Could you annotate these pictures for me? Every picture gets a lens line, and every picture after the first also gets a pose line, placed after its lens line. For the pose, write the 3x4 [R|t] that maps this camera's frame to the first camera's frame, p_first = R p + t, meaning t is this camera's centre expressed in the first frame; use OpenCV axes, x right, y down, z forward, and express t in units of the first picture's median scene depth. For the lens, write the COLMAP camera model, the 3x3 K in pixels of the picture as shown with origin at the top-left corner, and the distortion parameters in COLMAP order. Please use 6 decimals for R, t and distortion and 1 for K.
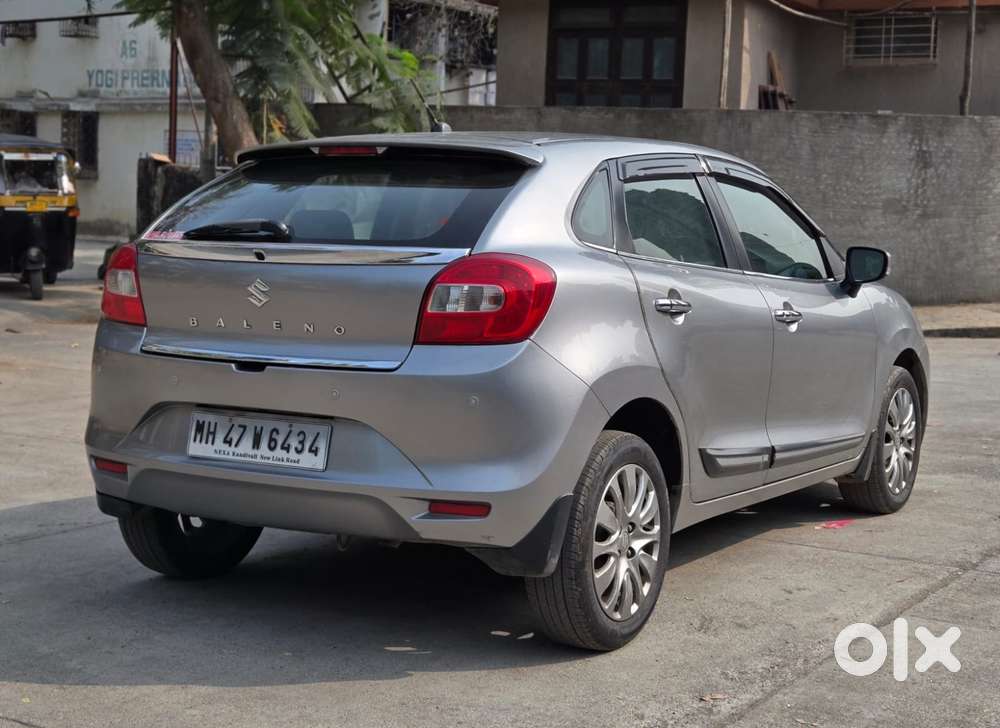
lens RADIAL K [[1570.1, 0, 498.5], [0, 1570.1, 357.3], [0, 0, 1]] dist [0.092822, 0.000000]
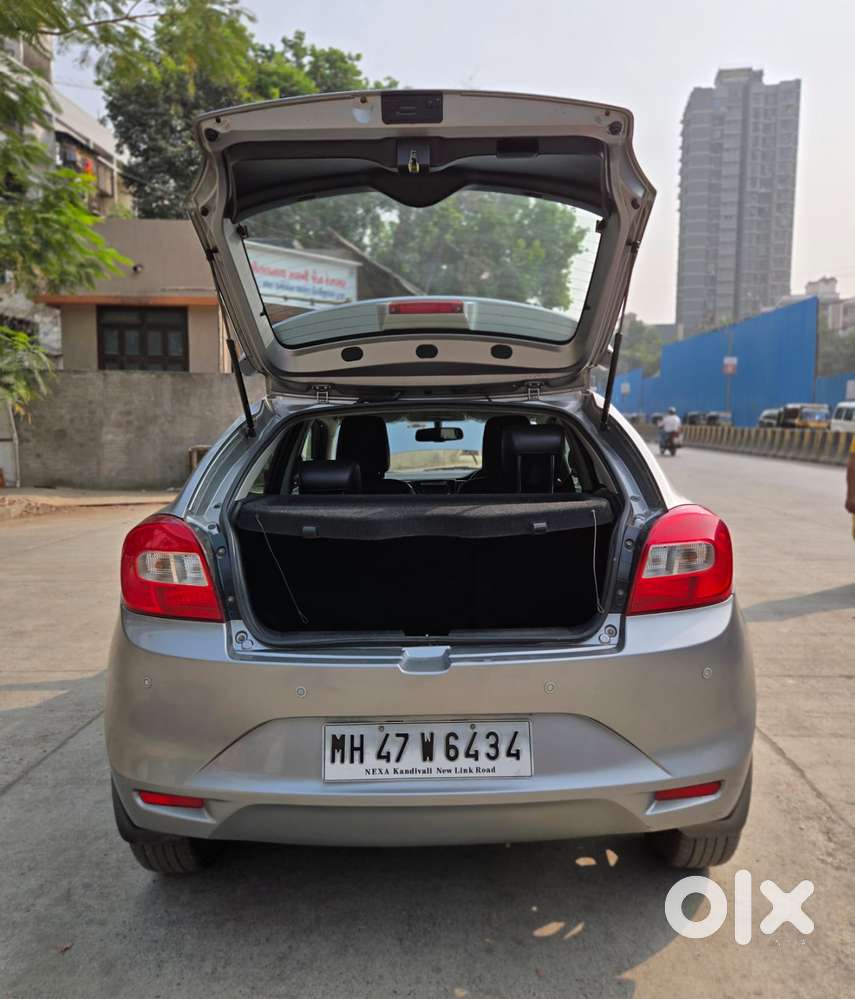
lens RADIAL K [[755.1, 0, 441.4], [0, 755.1, 491.6], [0, 0, 1]] dist [0.042469, -0.033702]
pose [[0.862572, -0.072587, 0.500701, -0.080269], [0.074954, 0.997068, 0.015420, -0.021027], [-0.500352, 0.024228, 0.865483, 0.154495]]
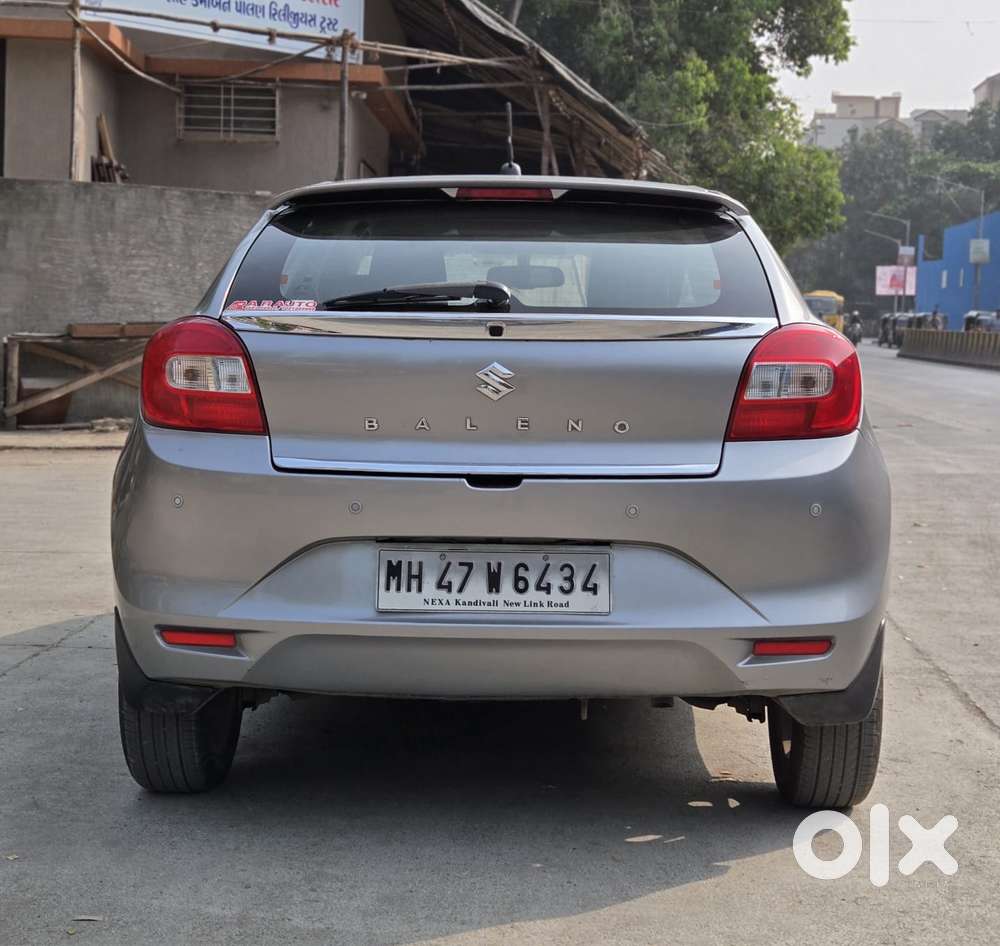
lens RADIAL K [[1807.3, 0, 501.2], [0, 1807.3, 478.3], [0, 0, 1]] dist [0.040017, 0.000000]
pose [[0.873895, -0.043186, 0.484193, -0.132868], [0.044141, 0.998981, 0.009433, -0.000743], [-0.484106, 0.013129, 0.874911, 0.061566]]
